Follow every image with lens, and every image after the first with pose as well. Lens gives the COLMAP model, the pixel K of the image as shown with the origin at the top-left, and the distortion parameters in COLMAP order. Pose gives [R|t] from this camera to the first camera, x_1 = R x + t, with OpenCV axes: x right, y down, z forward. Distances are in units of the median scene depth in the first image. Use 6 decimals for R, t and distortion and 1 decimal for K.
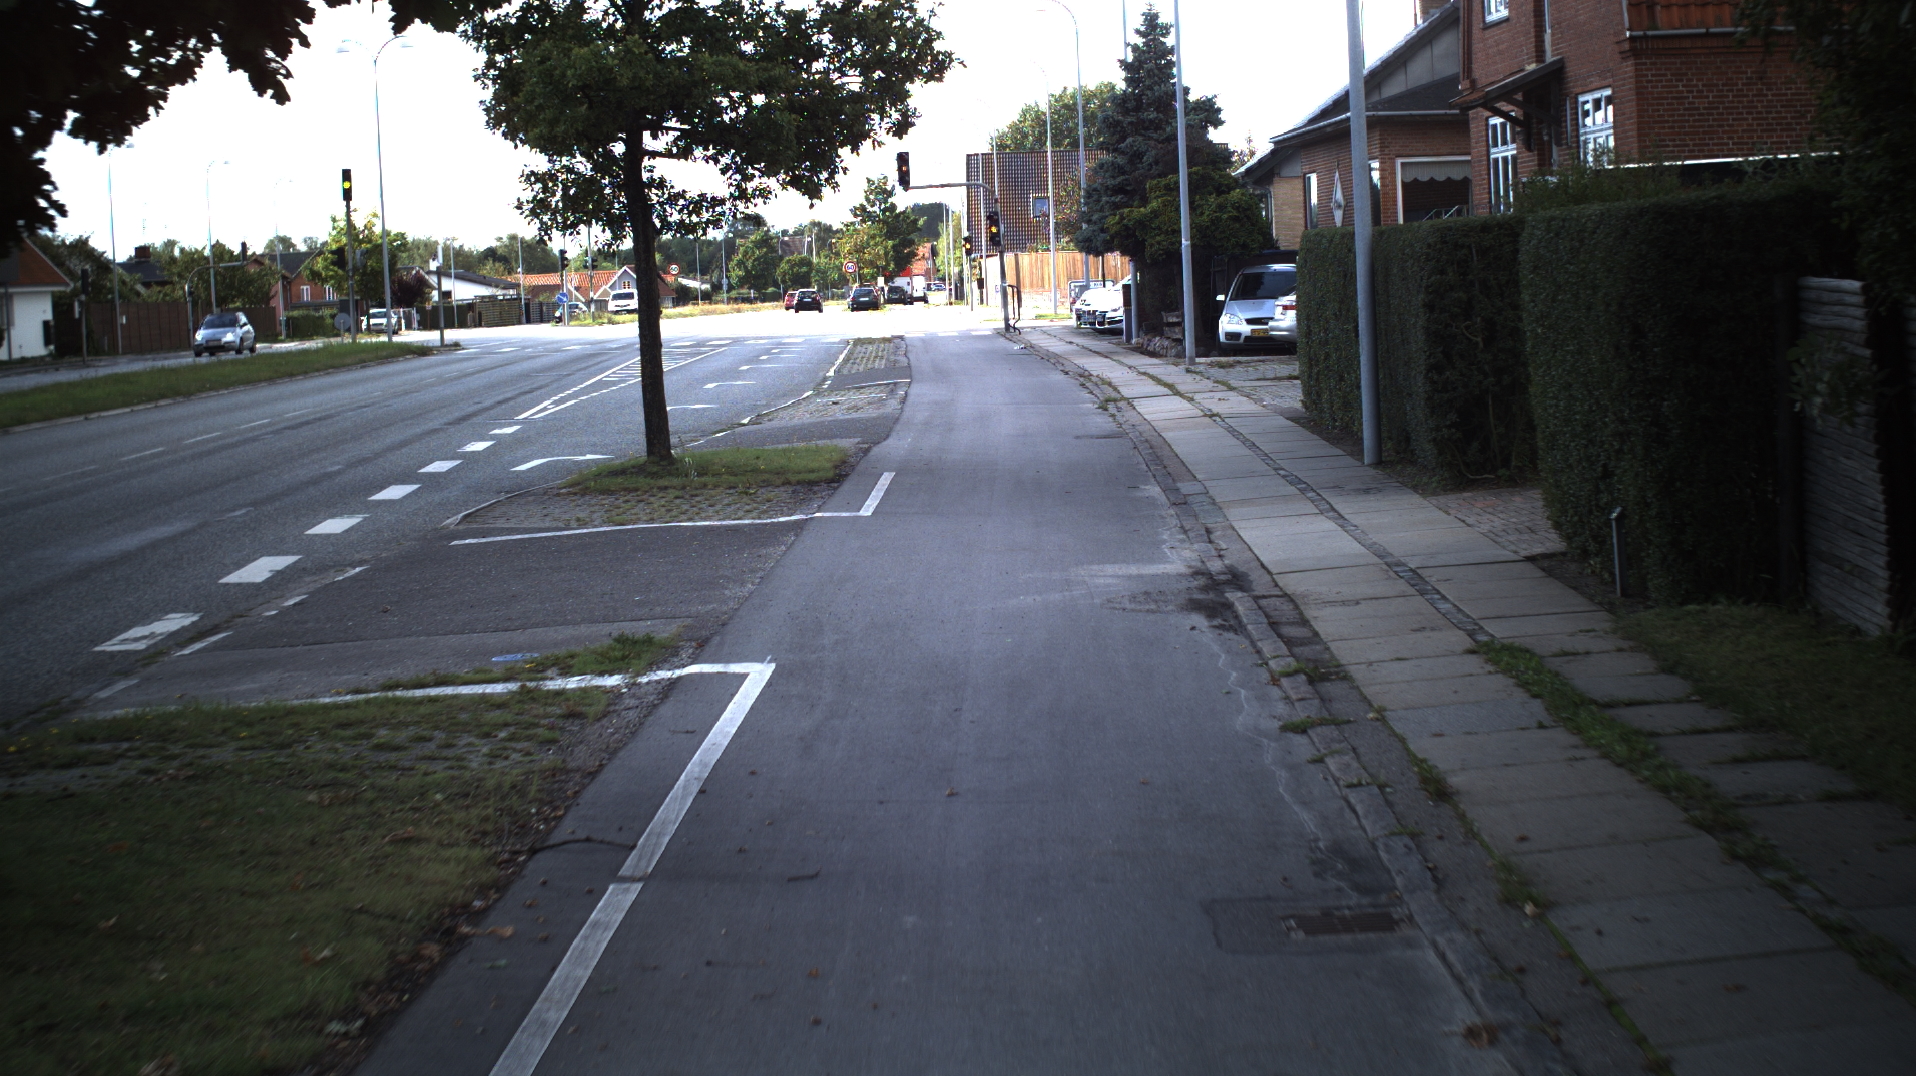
lens RADIAL K [[3424.3, 0, 958.0], [0, 3424.3, 538.0], [0, 0, 1]] dist [-0.273819, 0.236052]
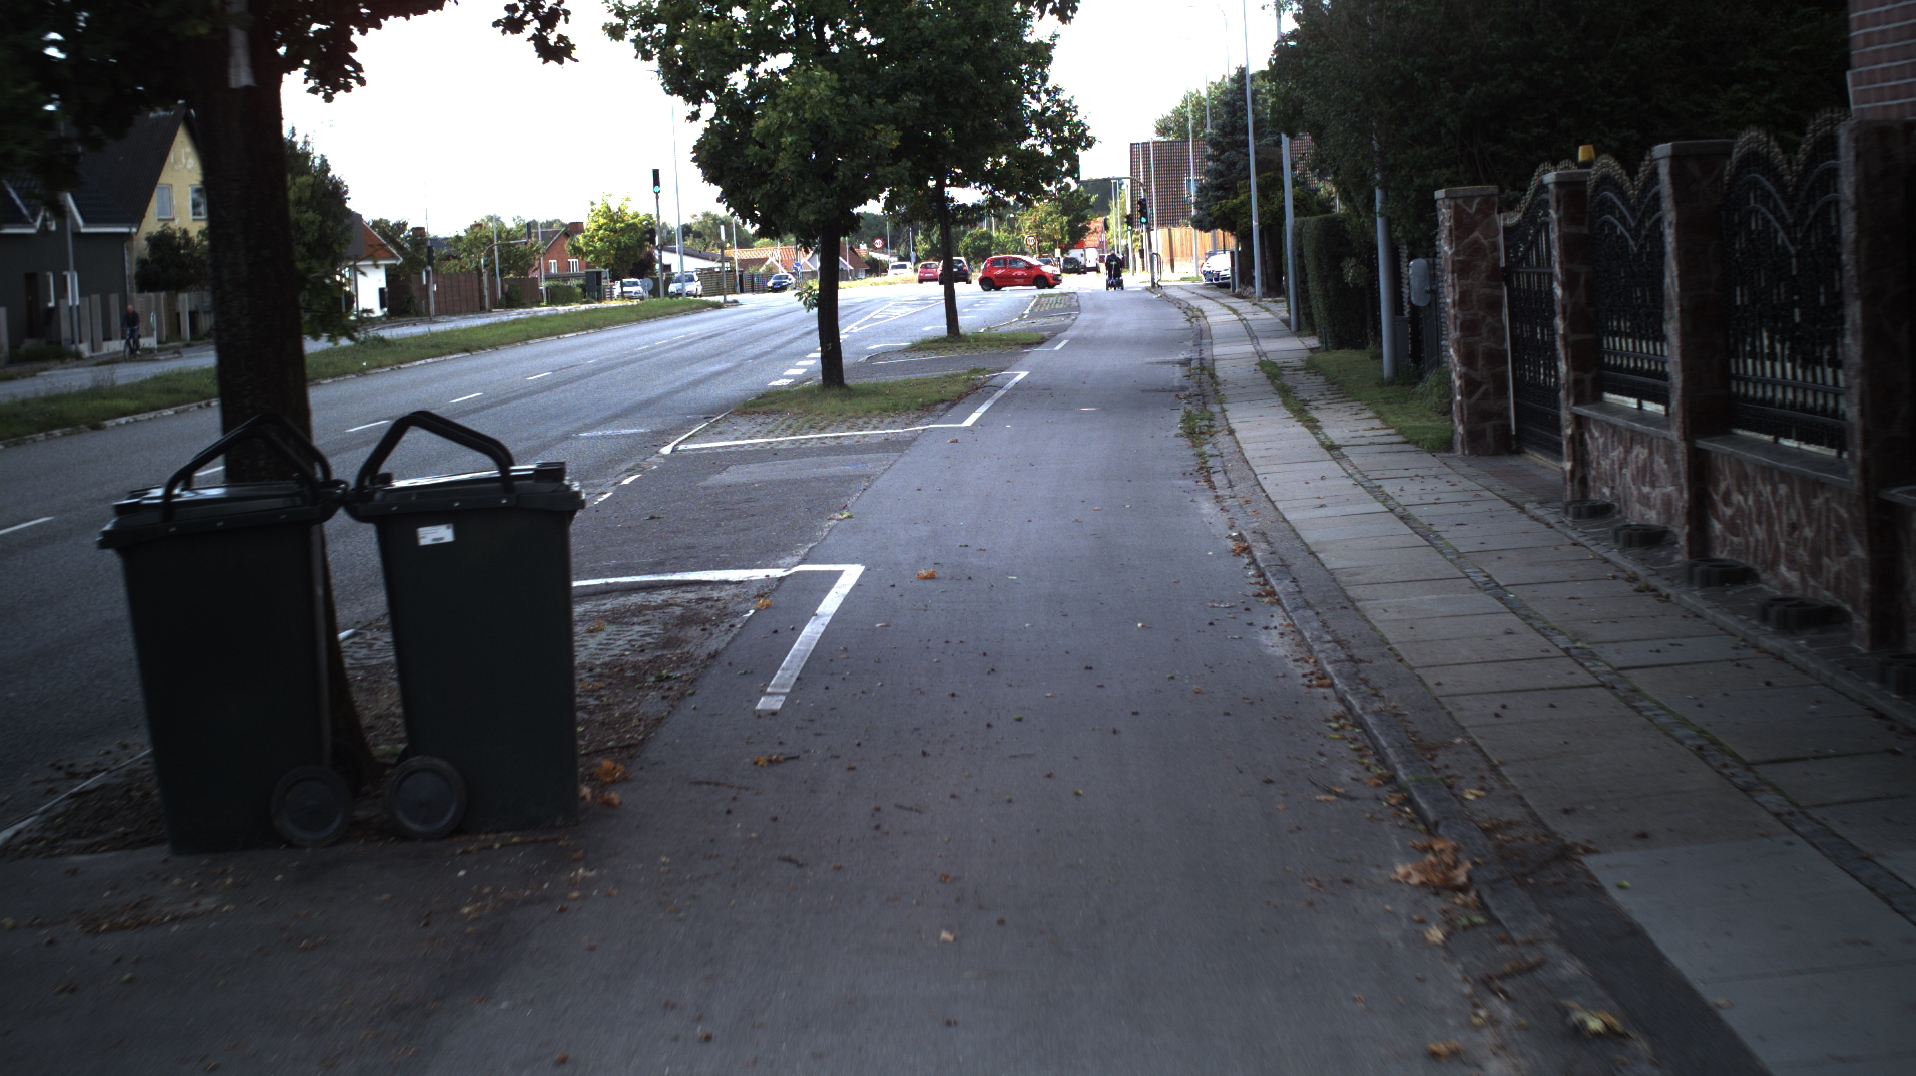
lens RADIAL K [[3424.3, 0, 958.0], [0, 3424.3, 538.0], [0, 0, 1]] dist [-0.273819, 0.236052]
pose [[0.998659, -0.004530, -0.051572, 0.009470], [0.004934, 0.999958, 0.007692, 0.038963], [0.051535, -0.007936, 0.998640, -0.492798]]
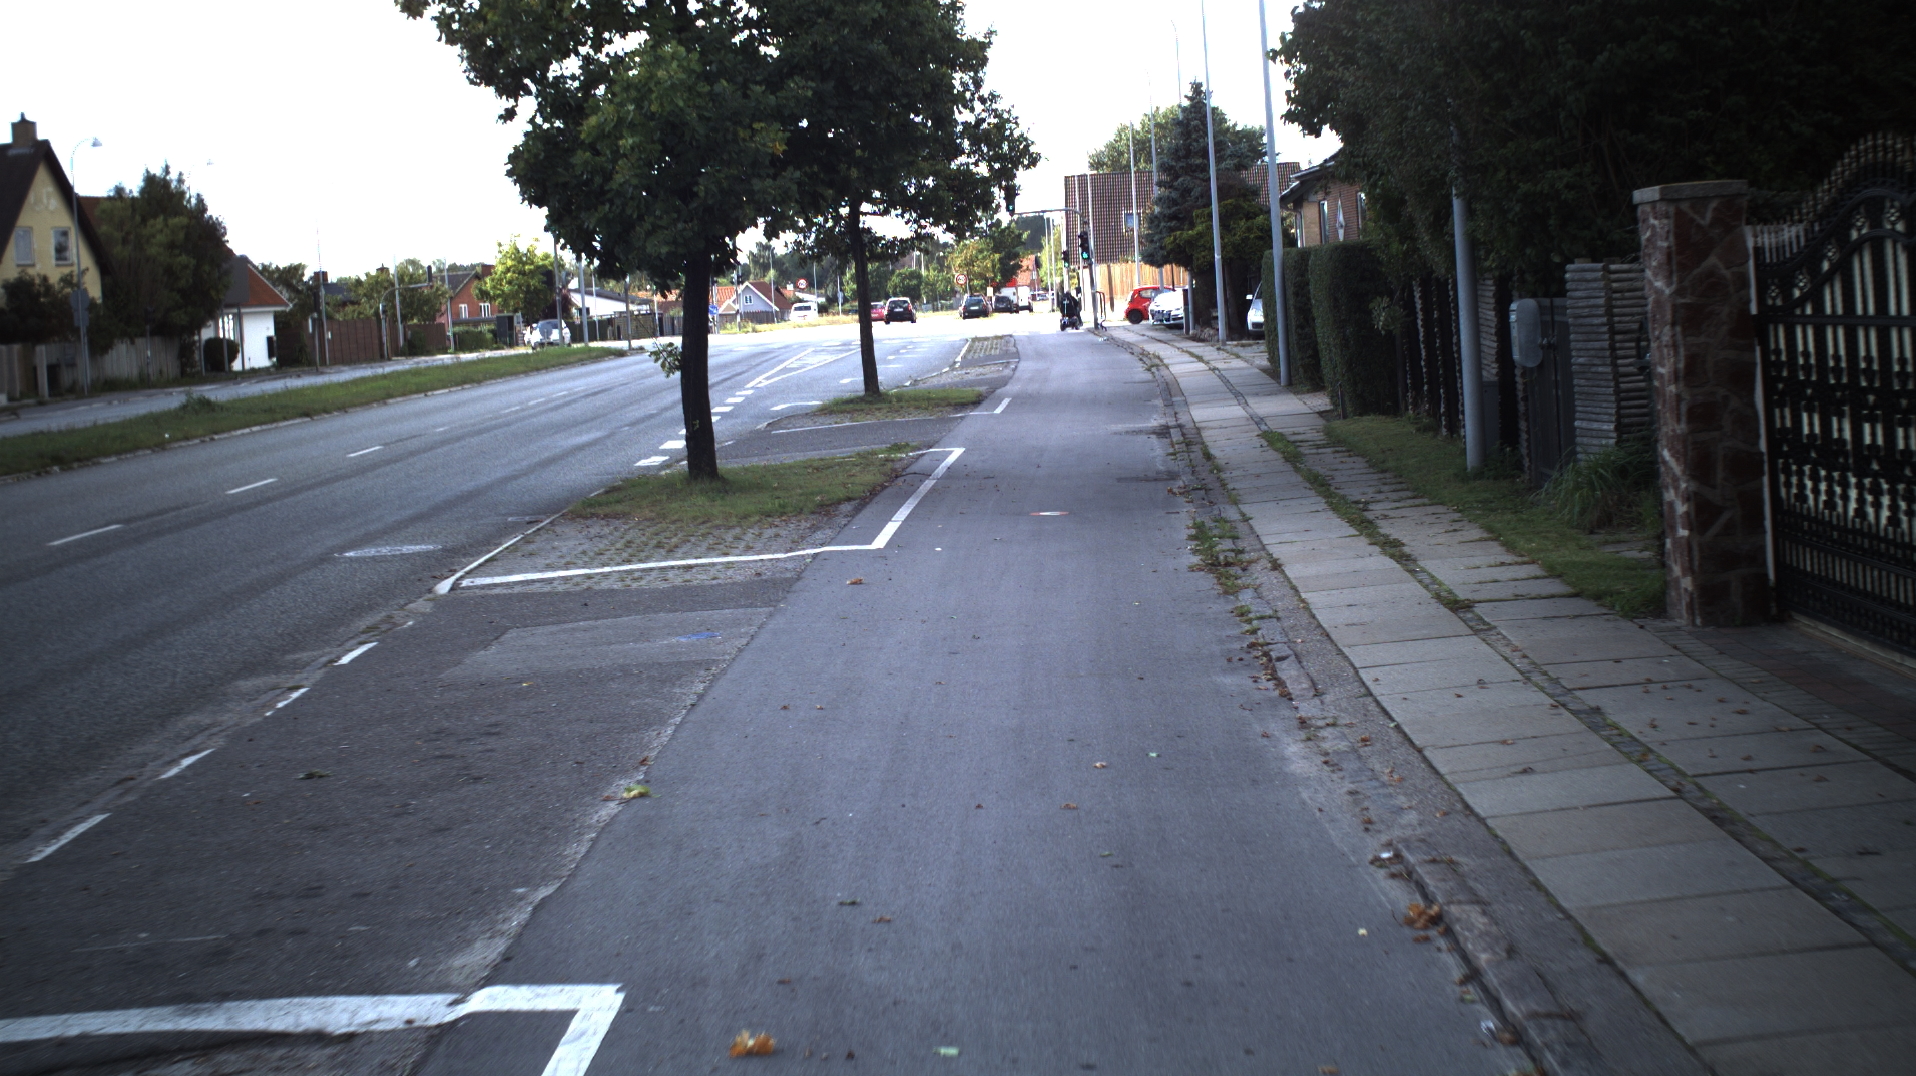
lens RADIAL K [[3424.3, 0, 958.0], [0, 3424.3, 538.0], [0, 0, 1]] dist [-0.273819, 0.236052]
pose [[0.999369, -0.015763, -0.031817, 0.003770], [0.015659, 0.999871, -0.003515, 0.026084], [0.031868, 0.003015, 0.999488, -0.328921]]
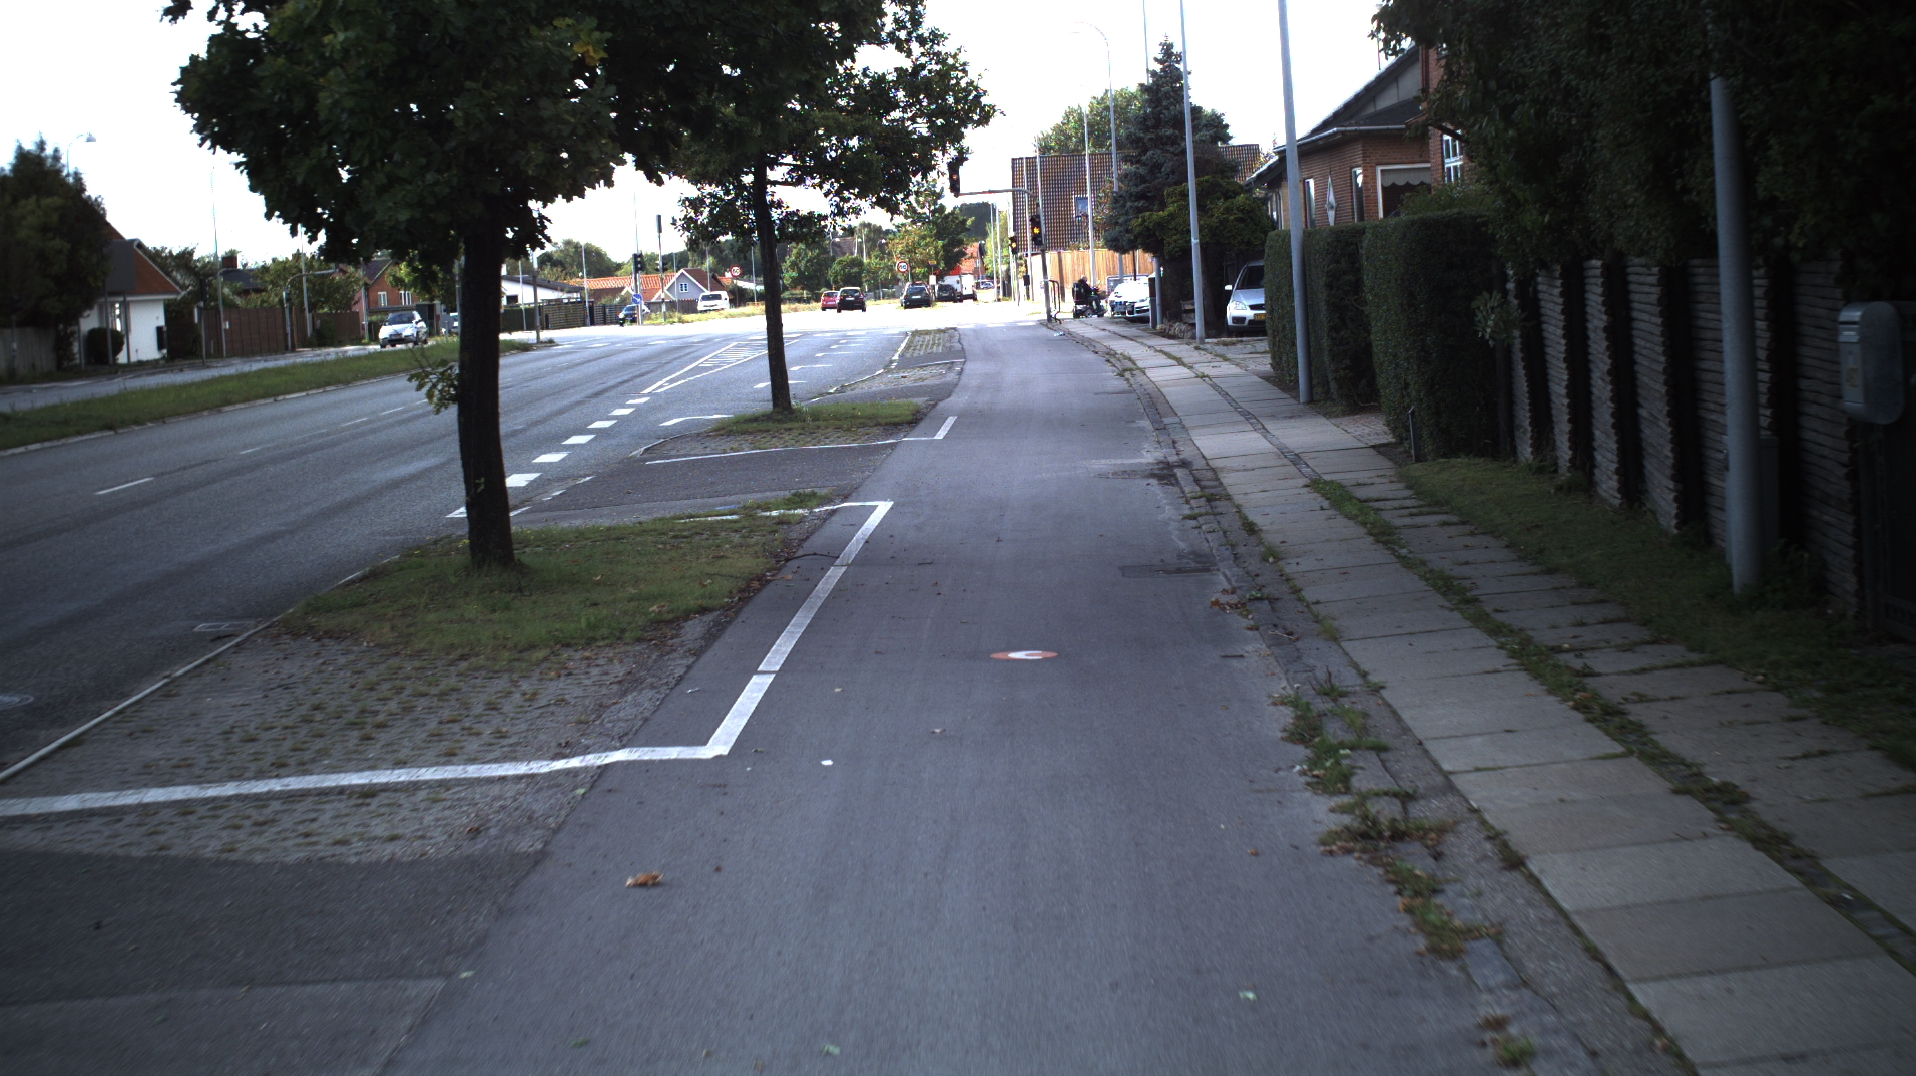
lens RADIAL K [[3424.3, 0, 958.0], [0, 3424.3, 538.0], [0, 0, 1]] dist [-0.273819, 0.236052]
pose [[0.999794, -0.013541, -0.015145, 0.000811], [0.013546, 0.999908, 0.000248, 0.013369], [0.015140, -0.000453, 0.999885, -0.164459]]
